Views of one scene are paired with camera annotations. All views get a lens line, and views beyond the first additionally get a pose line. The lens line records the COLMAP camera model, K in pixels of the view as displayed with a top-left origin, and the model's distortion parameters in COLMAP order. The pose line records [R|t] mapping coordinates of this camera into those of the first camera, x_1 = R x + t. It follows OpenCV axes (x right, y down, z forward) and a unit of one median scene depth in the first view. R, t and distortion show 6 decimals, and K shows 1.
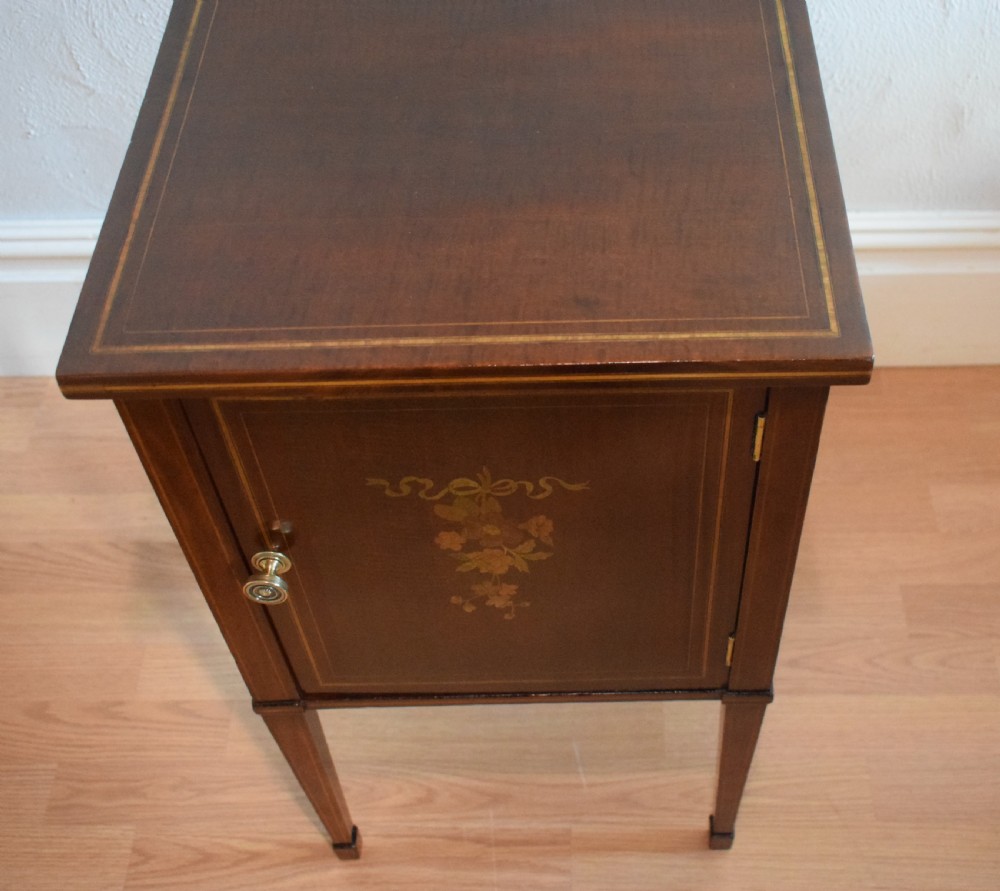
lens RADIAL K [[1335.3, 0, 555.4], [0, 1335.3, 449.7], [0, 0, 1]] dist [-0.016509, 0.000000]
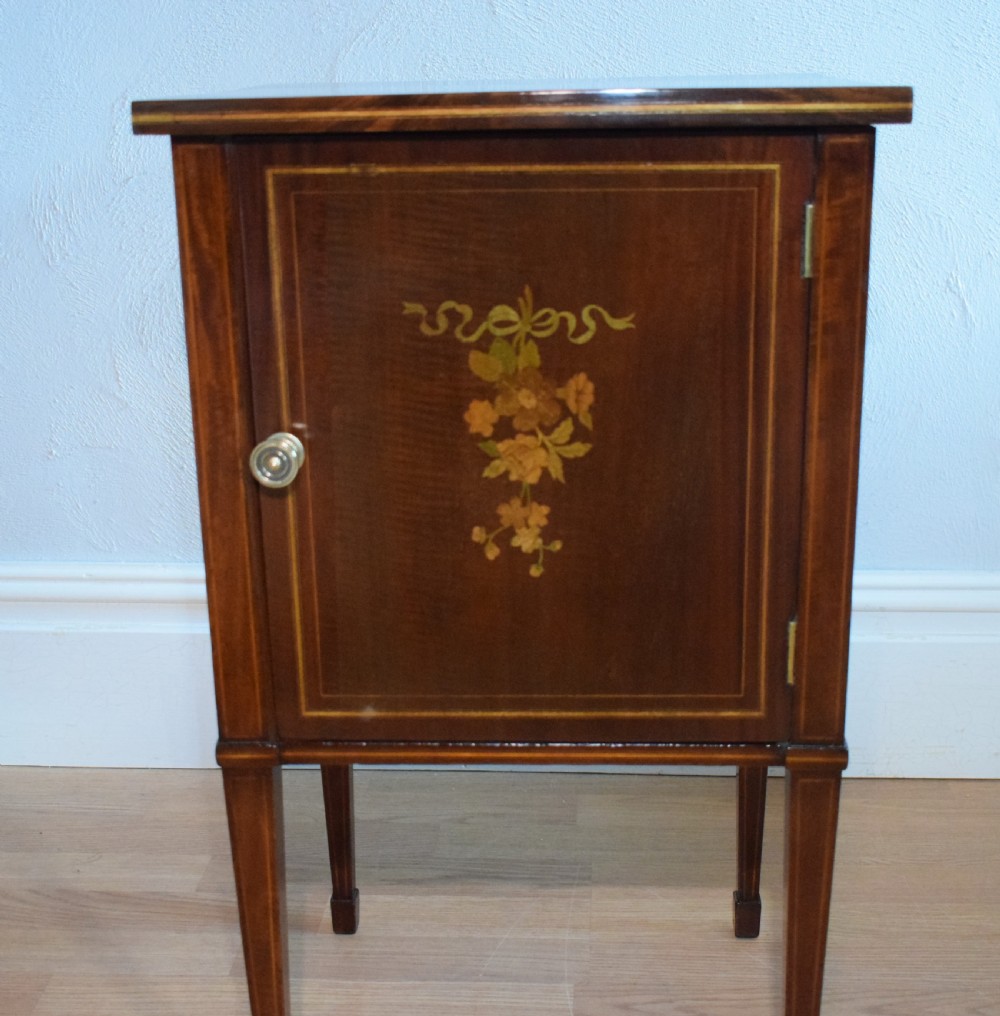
lens RADIAL K [[1529.4, 0, 502.5], [0, 1529.4, 524.2], [0, 0, 1]] dist [-0.016409, 0.000000]
pose [[0.998577, 0.033595, -0.041424, -0.017374], [-0.051289, 0.817896, -0.573075, 0.724731], [0.014628, 0.574384, 0.818455, 0.171858]]
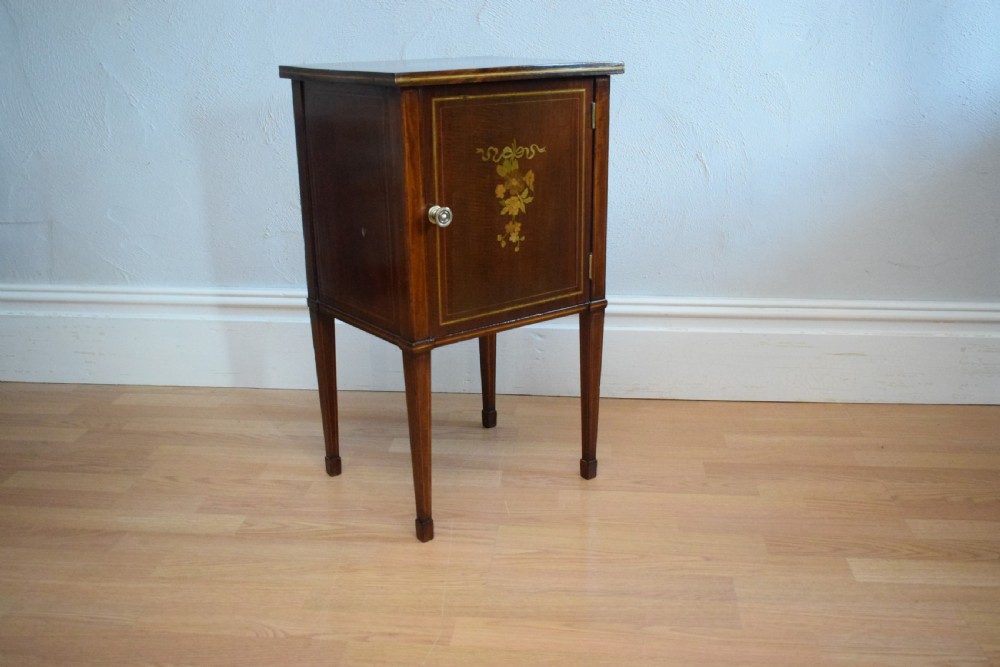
lens RADIAL K [[985.6, 0, 480.9], [0, 985.6, 317.3], [0, 0, 1]] dist [-0.005979, 0.000000]
pose [[0.808062, -0.146487, 0.570594, -1.135118], [0.457107, 0.766903, -0.450459, 1.009738], [-0.371604, 0.624821, 0.686665, -0.061999]]
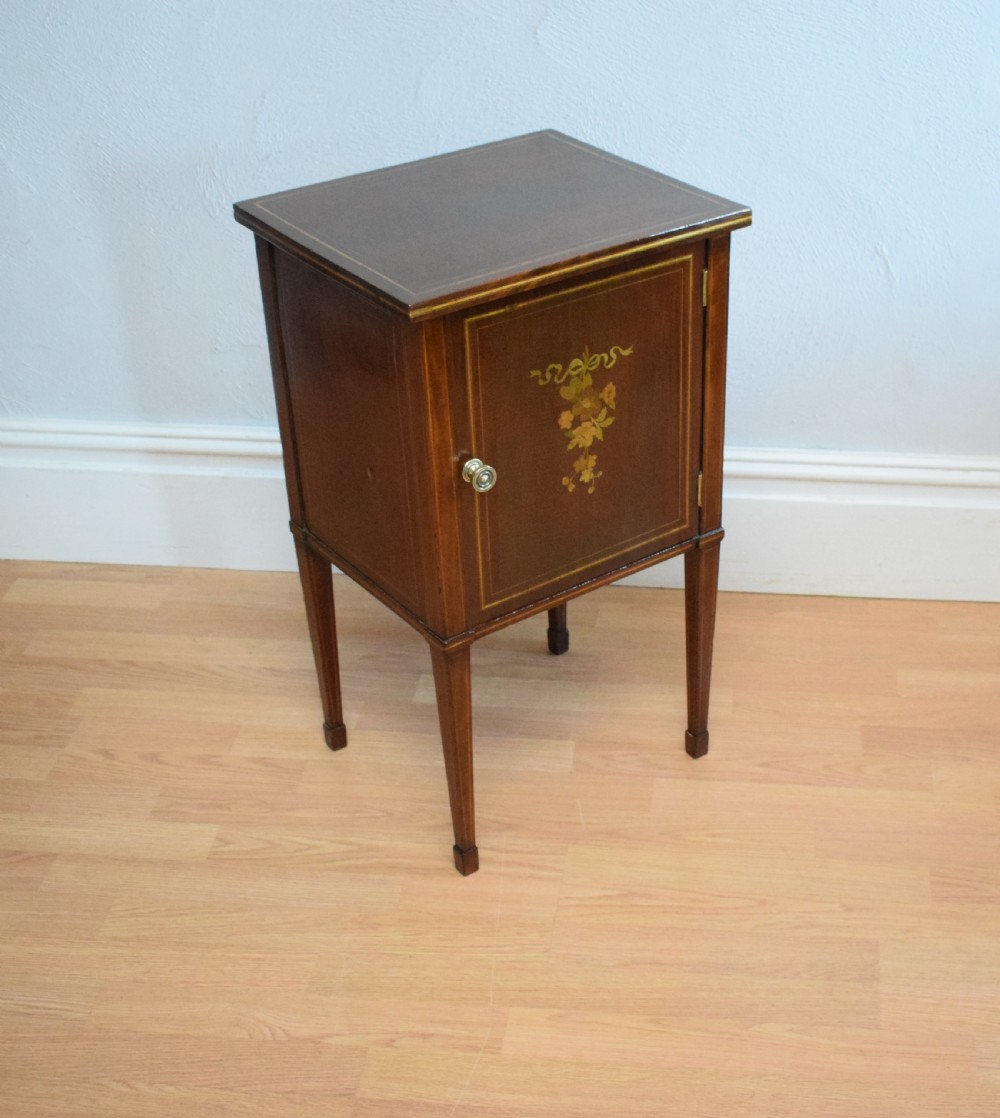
lens RADIAL K [[1685.5, 0, 558.2], [0, 1685.5, 534.8], [0, 0, 1]] dist [-0.005765, 0.000000]
pose [[0.808551, -0.279916, 0.517584, -1.192895], [0.461045, 0.847922, -0.261660, 0.721838], [-0.365628, 0.450195, 0.814642, -0.629052]]
